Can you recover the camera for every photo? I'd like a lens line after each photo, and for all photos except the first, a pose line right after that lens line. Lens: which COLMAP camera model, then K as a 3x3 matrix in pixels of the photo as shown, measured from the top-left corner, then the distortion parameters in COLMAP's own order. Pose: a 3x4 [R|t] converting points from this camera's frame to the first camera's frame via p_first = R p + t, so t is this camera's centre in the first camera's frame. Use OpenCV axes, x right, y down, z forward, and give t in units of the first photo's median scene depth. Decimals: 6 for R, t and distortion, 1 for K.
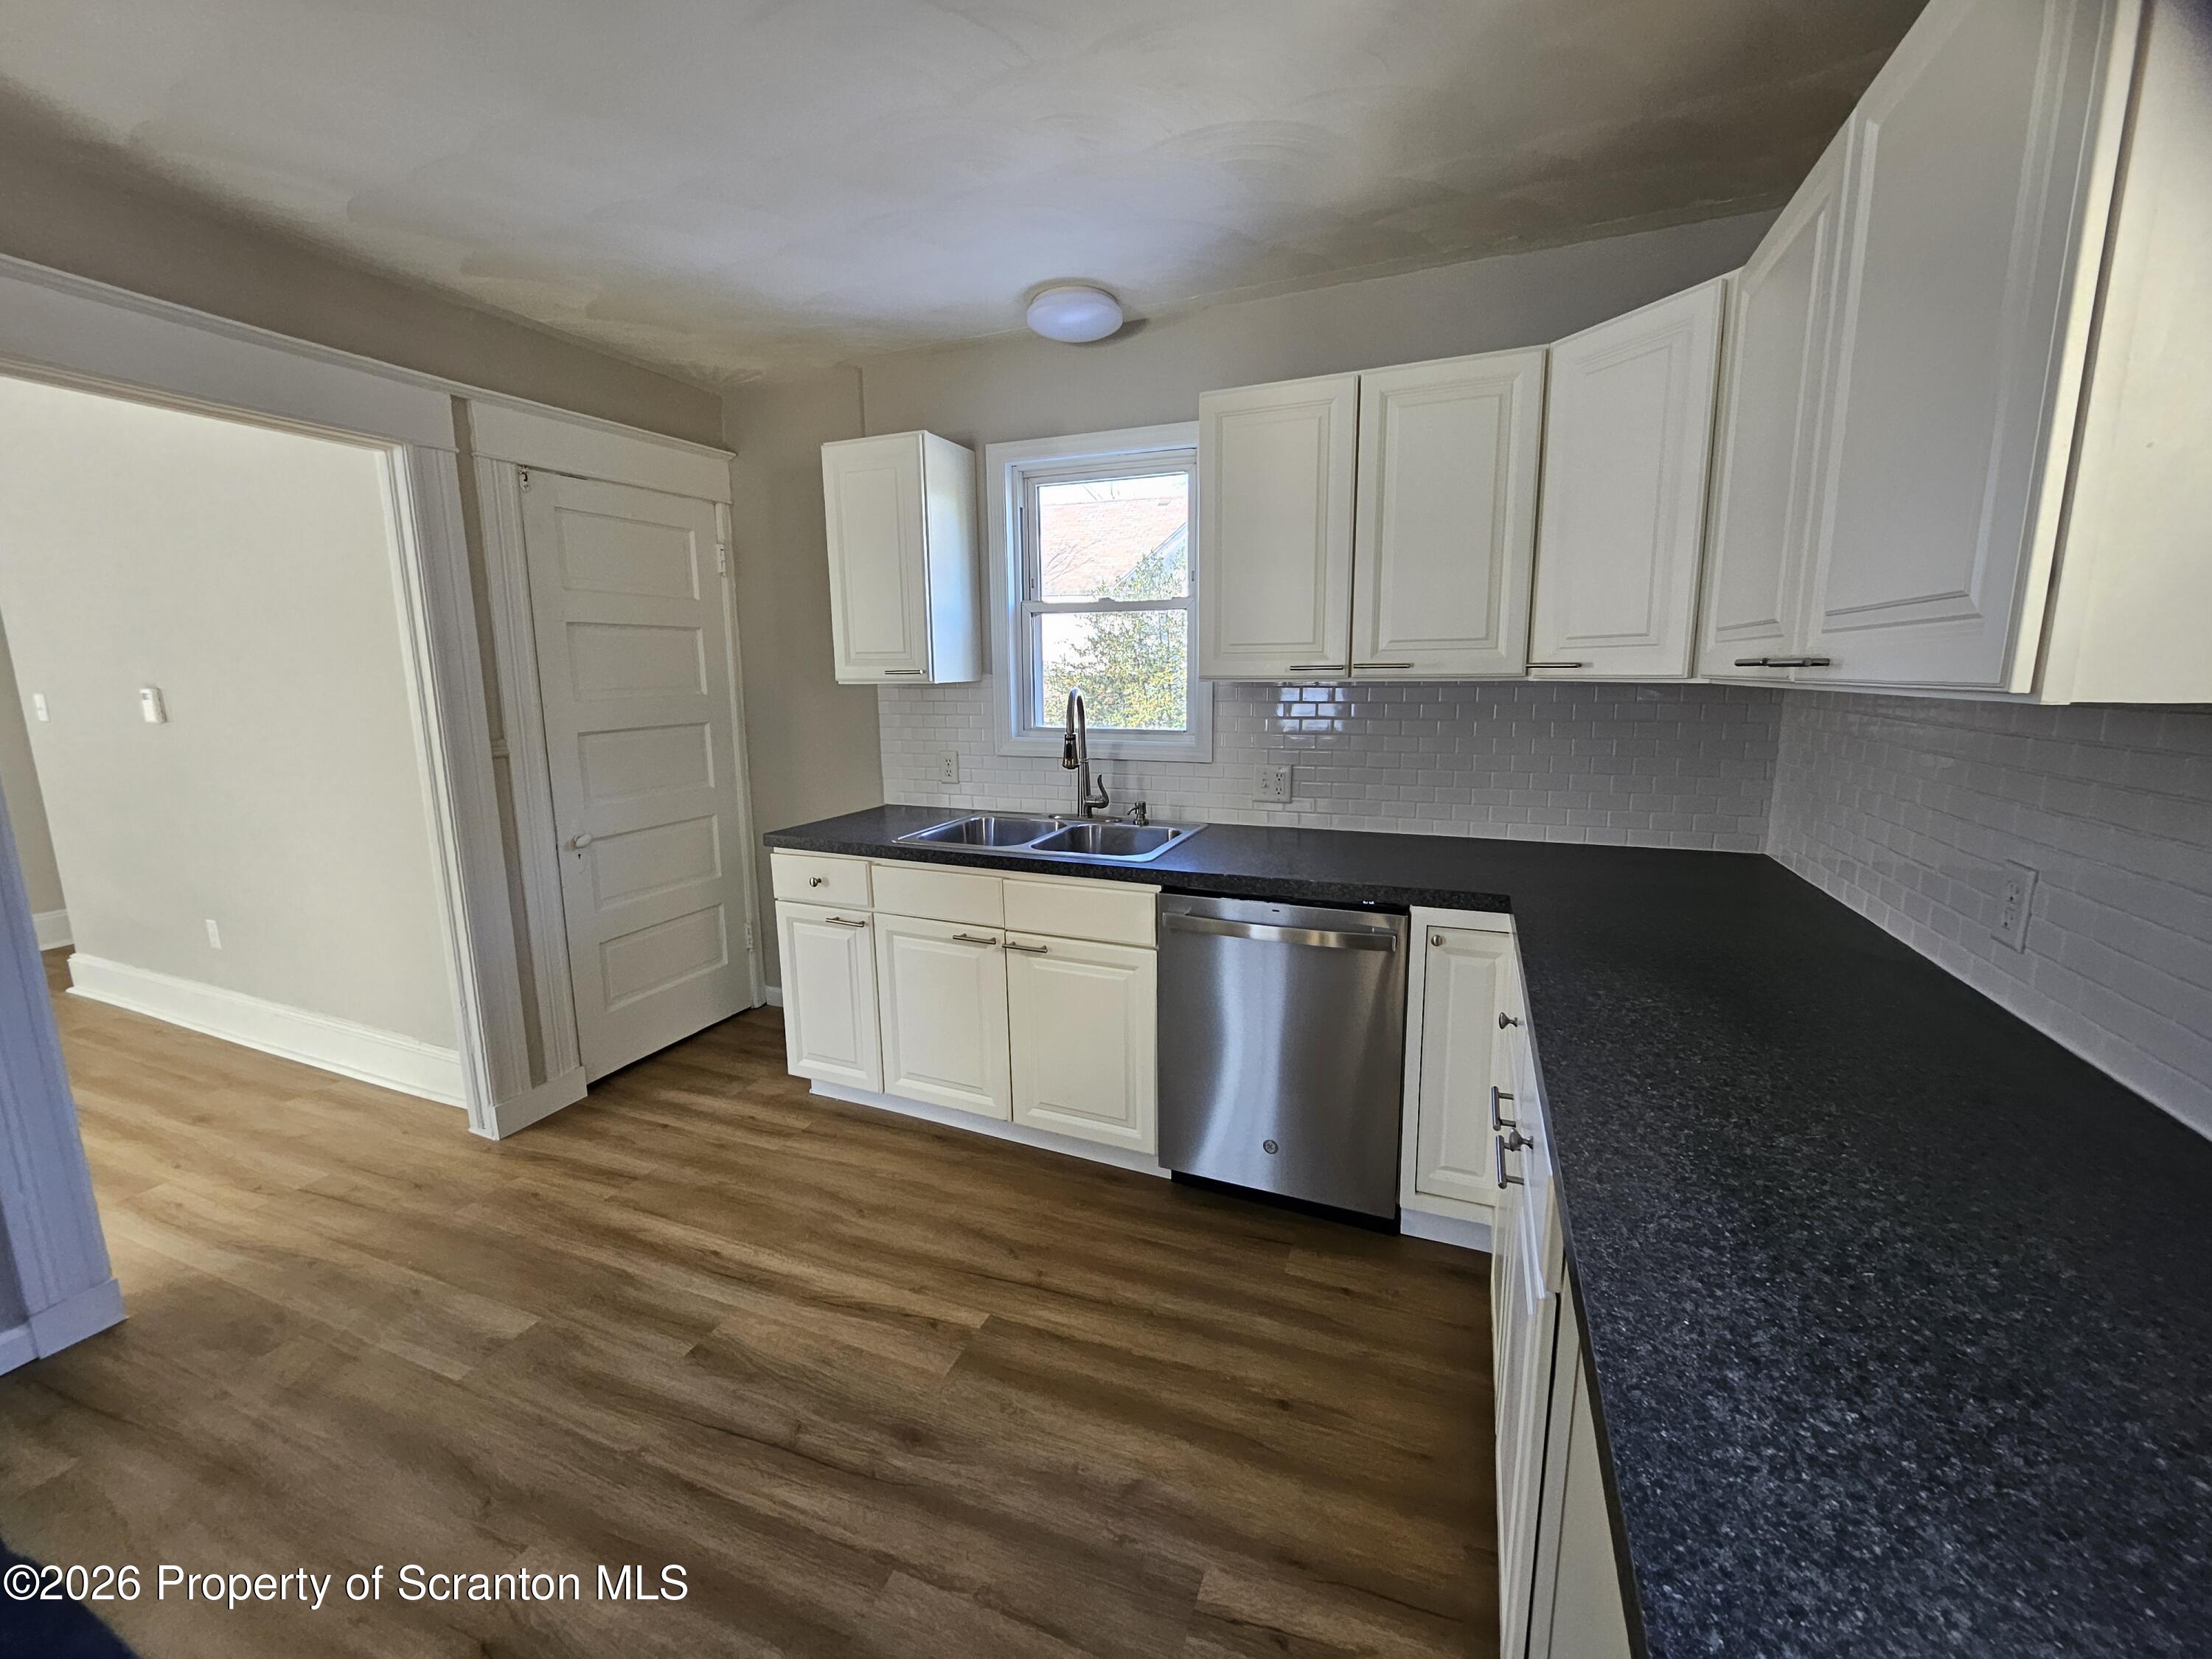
lens RADIAL K [[875.4, 0, 1098.5], [0, 875.4, 814.2], [0, 0, 1]] dist [-0.003580, -0.000480]
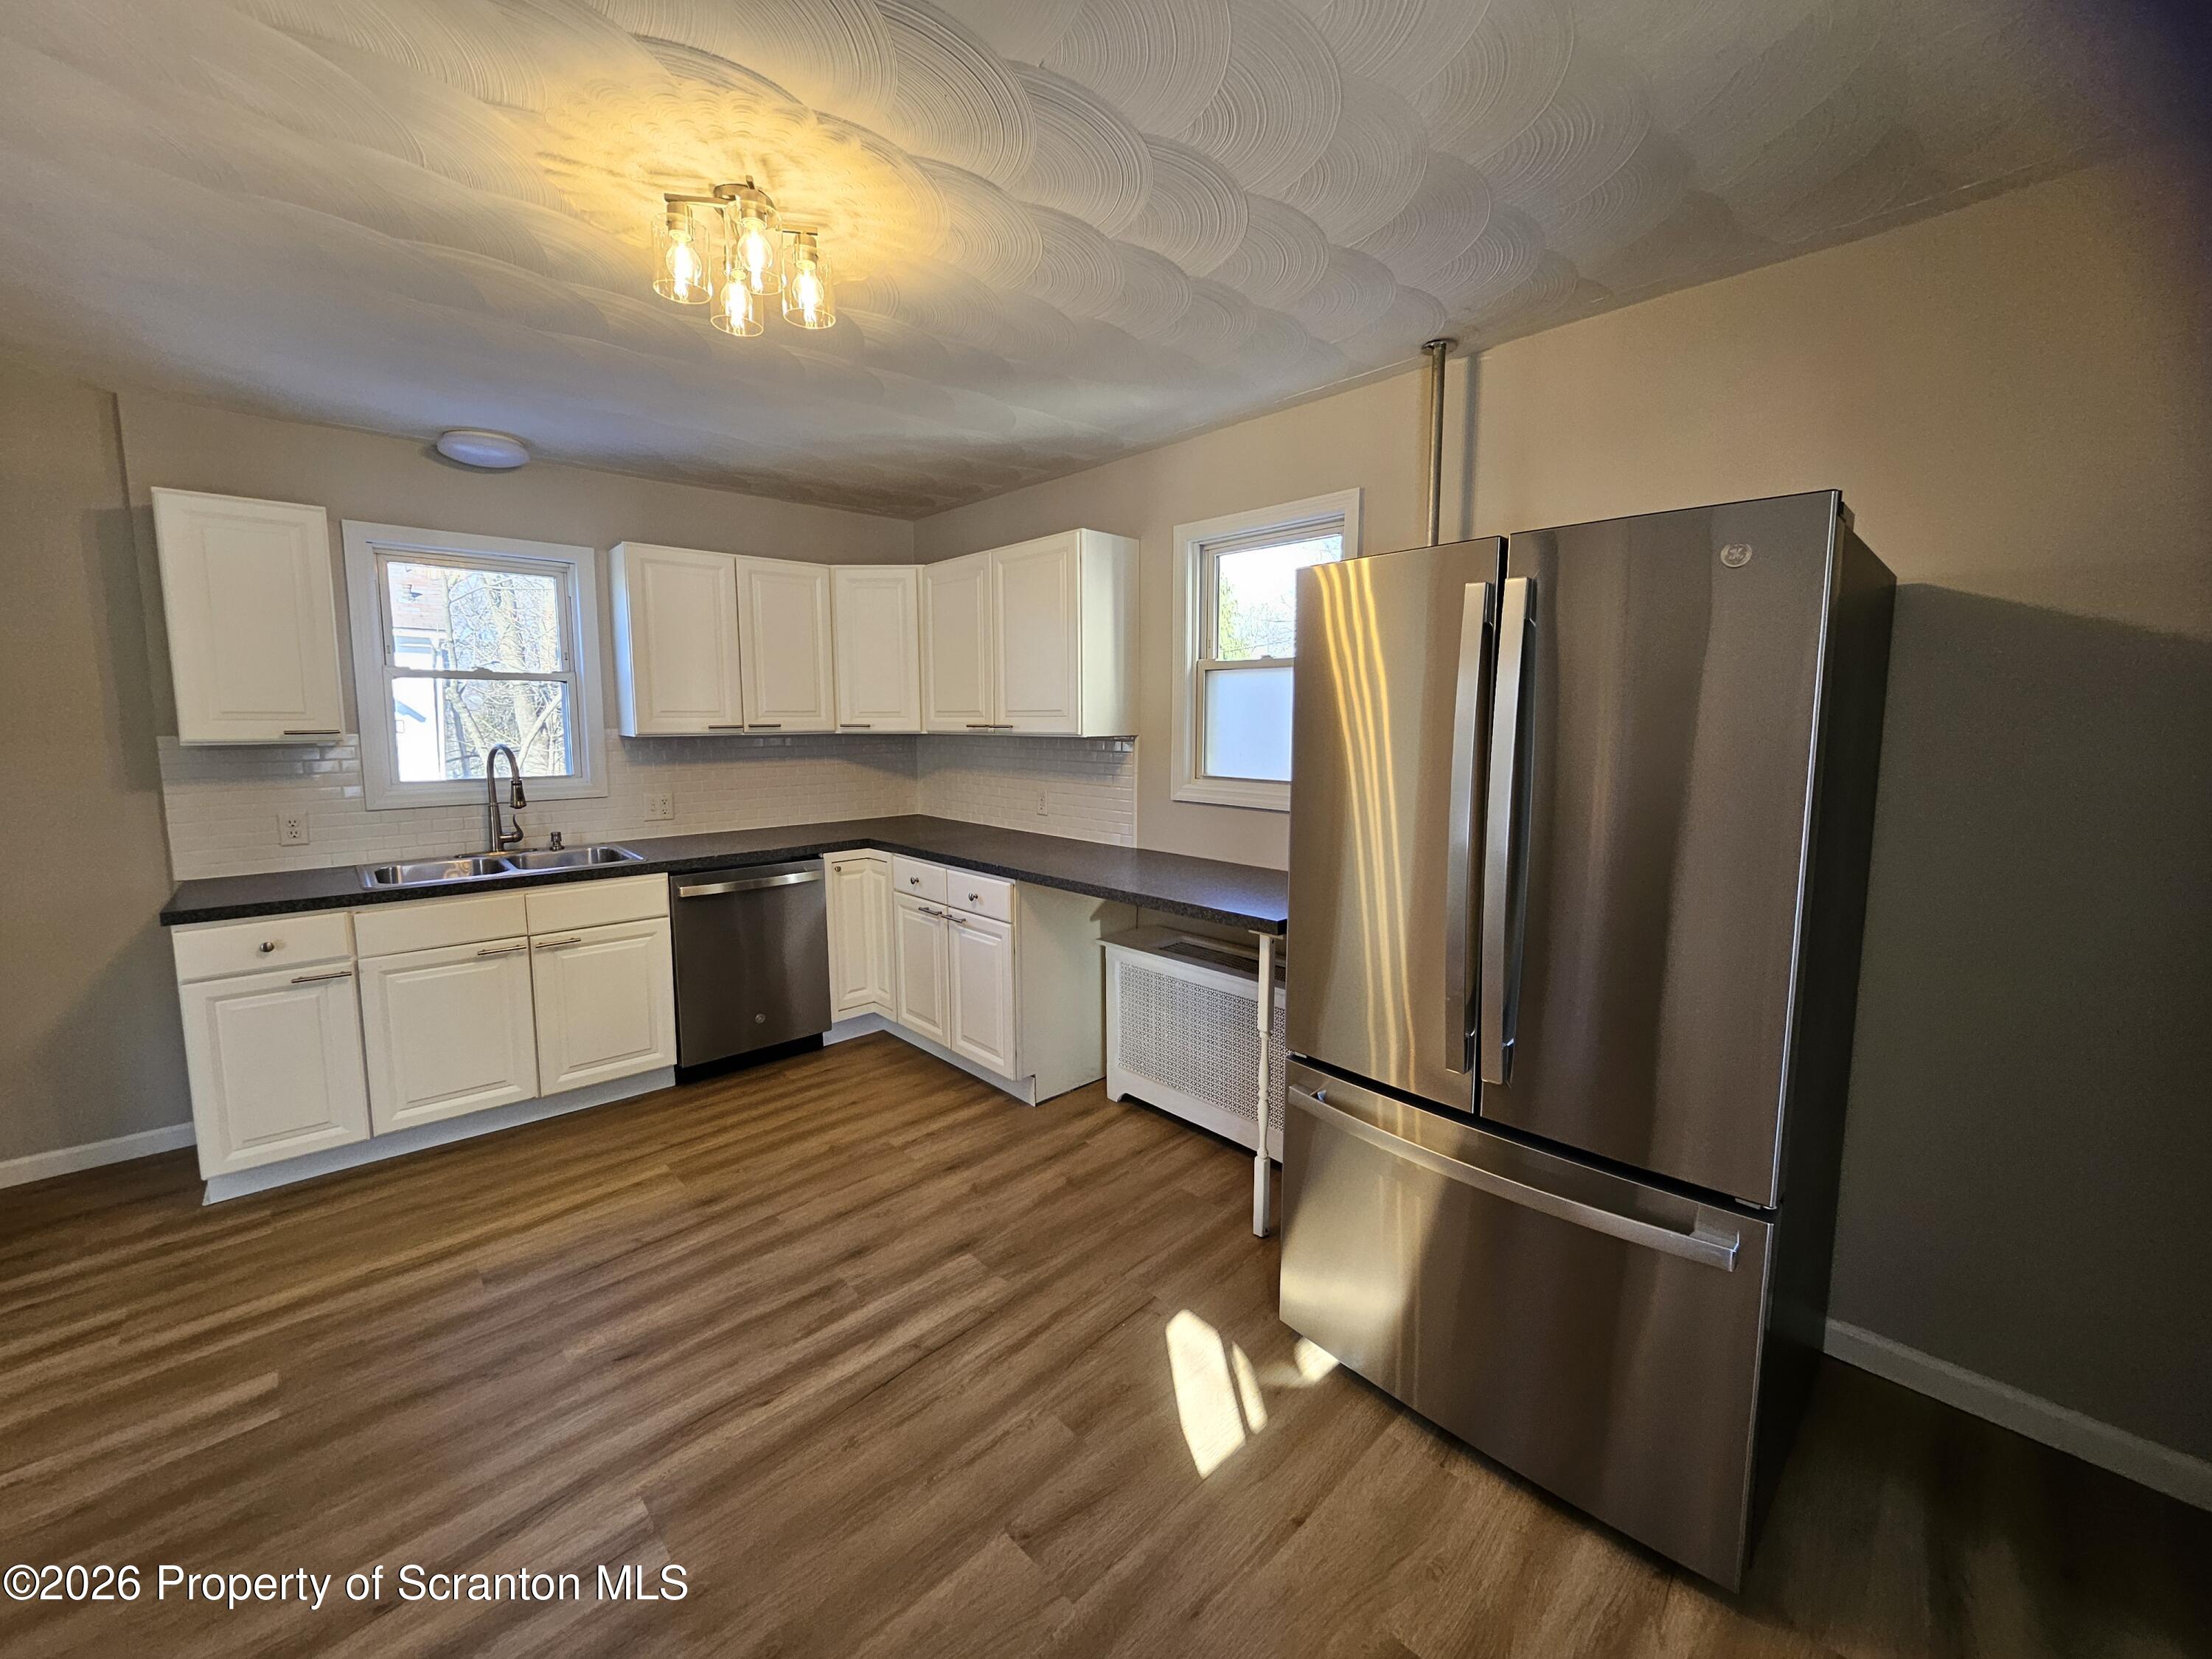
lens RADIAL K [[875.4, 0, 1117.9], [0, 875.4, 820.3], [0, 0, 1]] dist [-0.003580, -0.000480]
pose [[0.415447, -0.100748, 0.904021, -1.057659], [0.144945, 0.988481, 0.043550, 0.044055], [-0.897995, 0.112941, 0.425265, -0.367847]]
